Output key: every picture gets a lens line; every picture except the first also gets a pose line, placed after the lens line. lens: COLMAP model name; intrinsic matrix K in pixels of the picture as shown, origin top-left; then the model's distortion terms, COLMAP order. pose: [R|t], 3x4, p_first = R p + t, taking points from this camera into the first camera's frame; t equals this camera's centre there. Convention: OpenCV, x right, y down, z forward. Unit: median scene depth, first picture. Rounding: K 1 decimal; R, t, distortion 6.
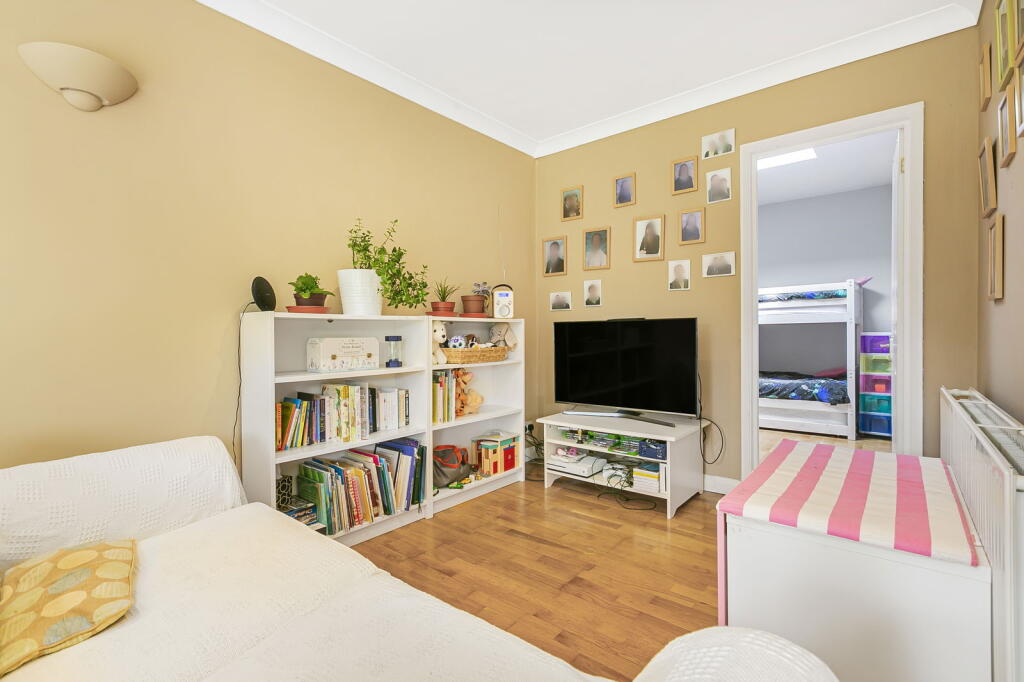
lens RADIAL K [[466.3, 0, 513.4], [0, 466.3, 345.5], [0, 0, 1]] dist [0.001544, -0.000135]
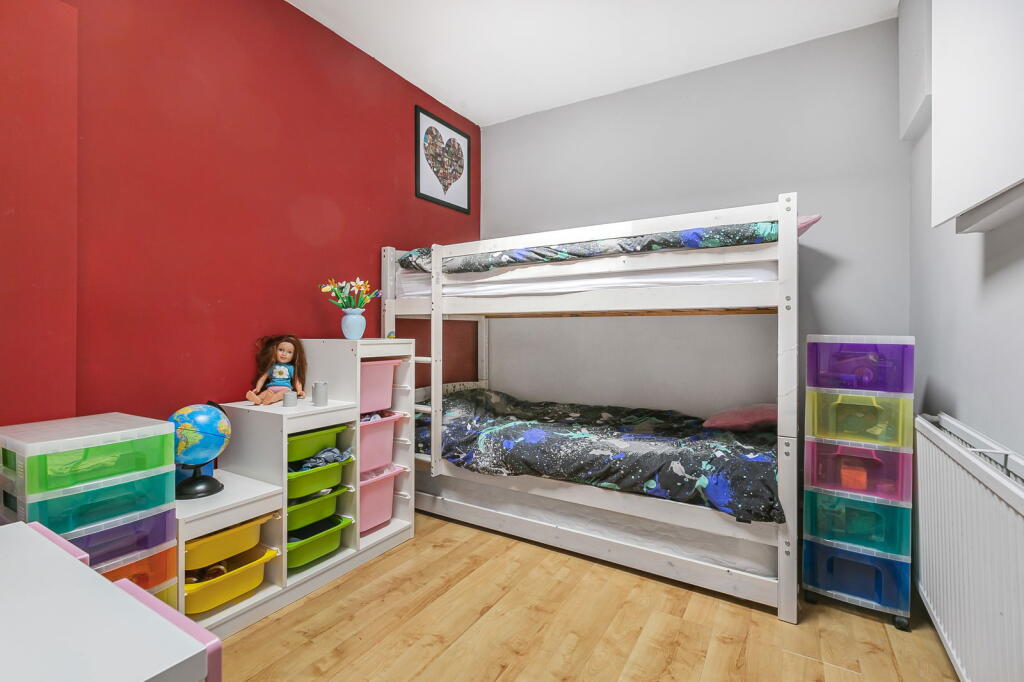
lens RADIAL K [[466.3, 0, 511.4], [0, 466.3, 331.3], [0, 0, 1]] dist [0.001544, -0.000135]
pose [[0.990414, 0.012070, 0.137602, 0.439591], [-0.011489, 0.999921, -0.005010, -0.025938], [-0.137652, 0.003381, 0.990475, 0.641719]]
